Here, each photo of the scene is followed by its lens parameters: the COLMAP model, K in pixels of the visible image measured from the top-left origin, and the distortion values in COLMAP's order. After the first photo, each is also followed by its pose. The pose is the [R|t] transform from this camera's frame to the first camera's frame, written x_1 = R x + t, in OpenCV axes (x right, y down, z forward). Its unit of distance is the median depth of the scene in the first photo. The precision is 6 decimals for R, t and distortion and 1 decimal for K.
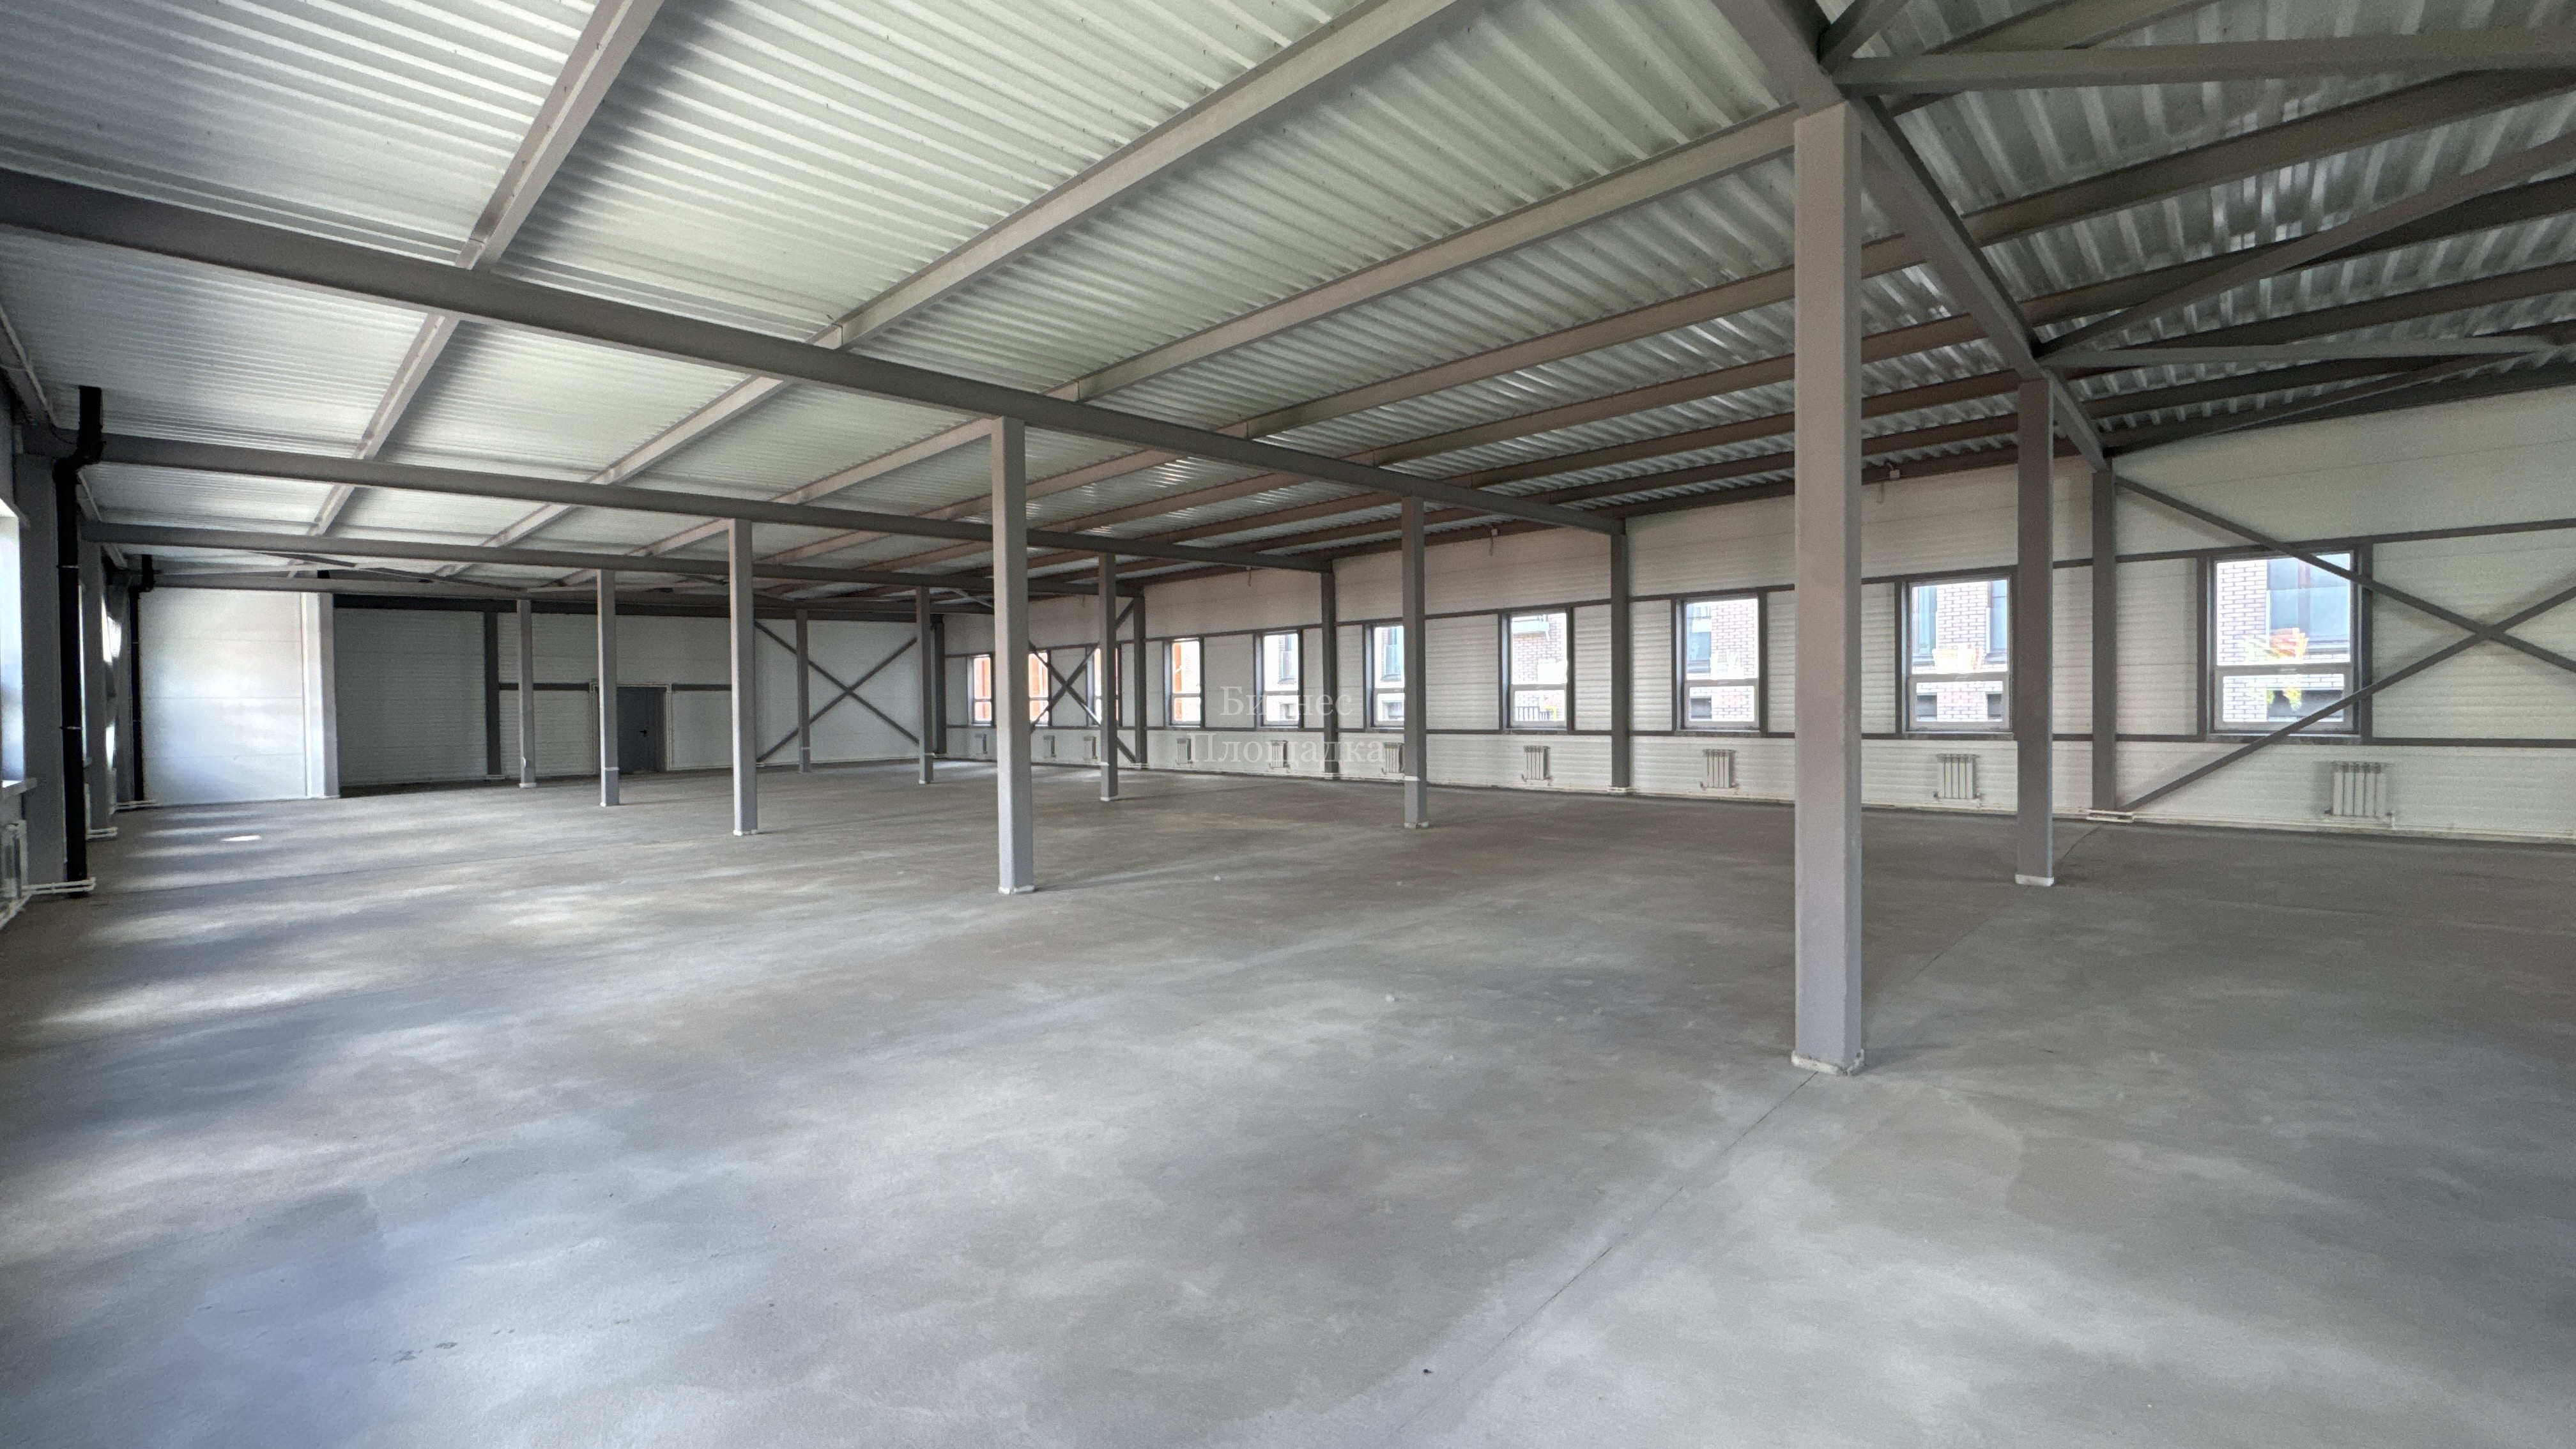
lens RADIAL K [[1024.7, 0, 1294.4], [0, 1024.7, 710.0], [0, 0, 1]] dist [0.000742, 0.000143]
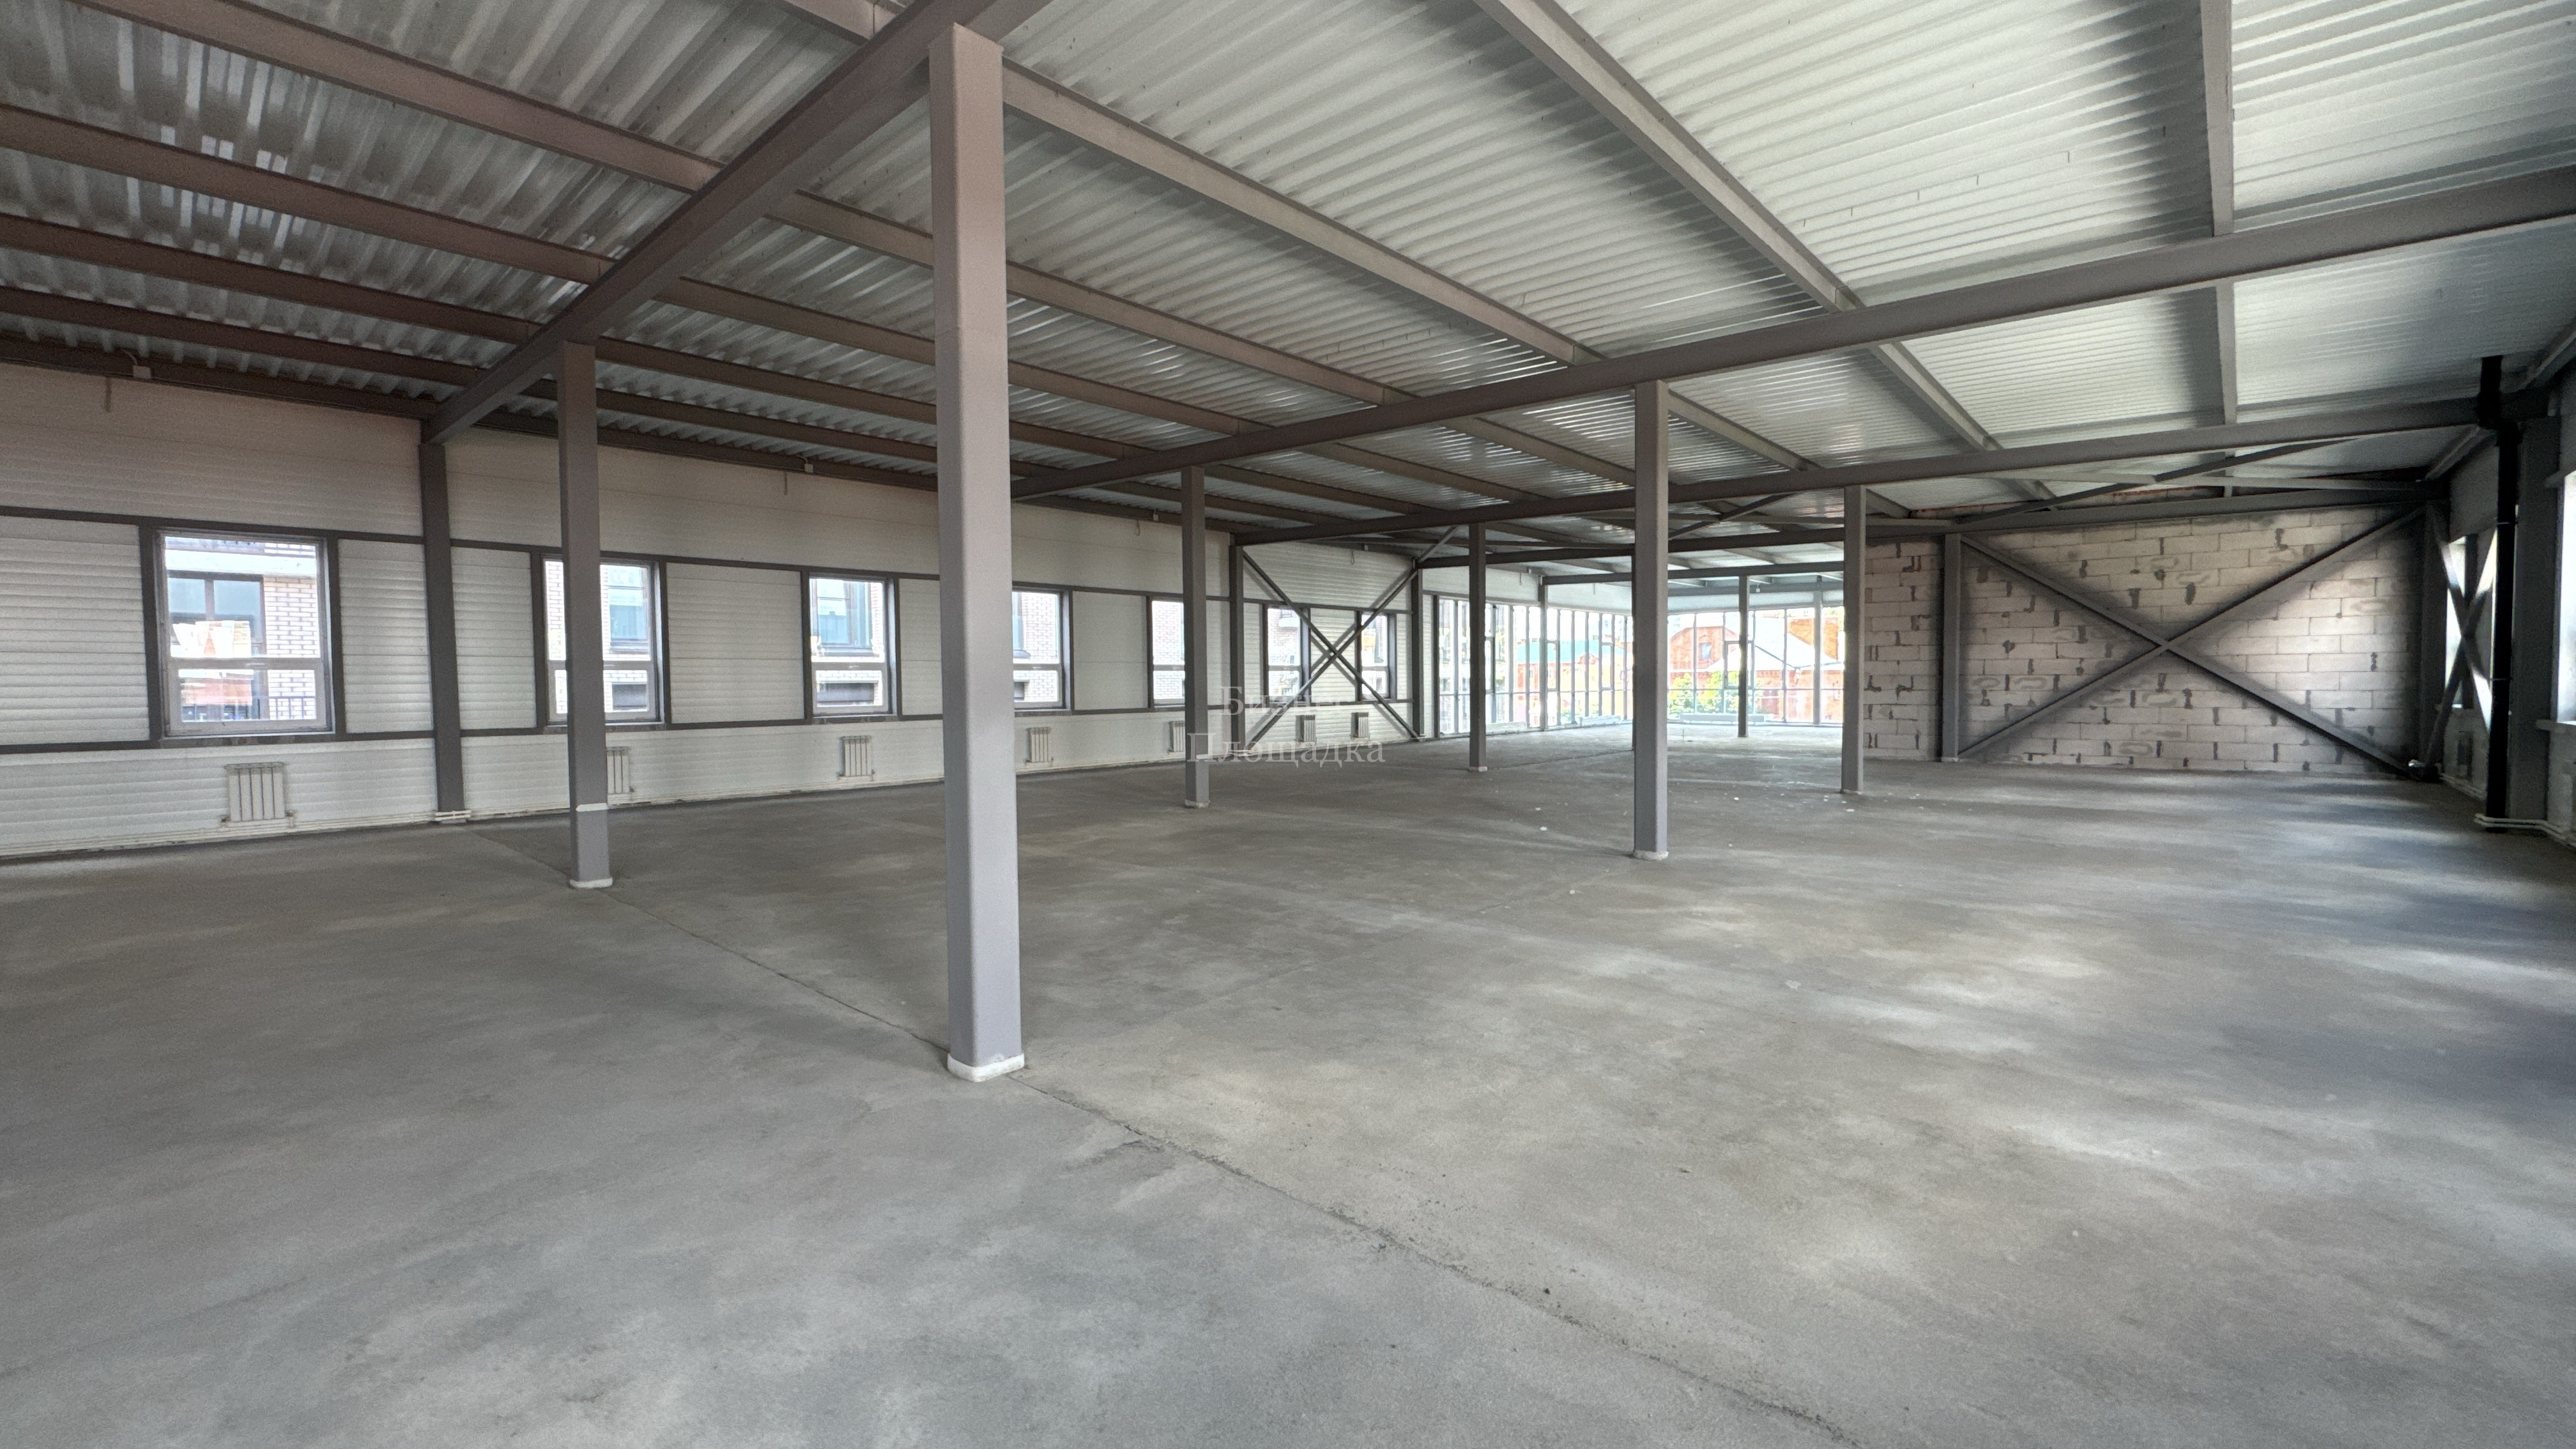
lens RADIAL K [[1024.7, 0, 1305.8], [0, 1024.7, 736.5], [0, 0, 1]] dist [0.000742, 0.000143]
pose [[-0.022803, -0.039659, 0.998953, -0.561092], [0.013371, 0.999111, 0.039970, 0.005644], [-0.999651, 0.014268, -0.022252, 0.621794]]
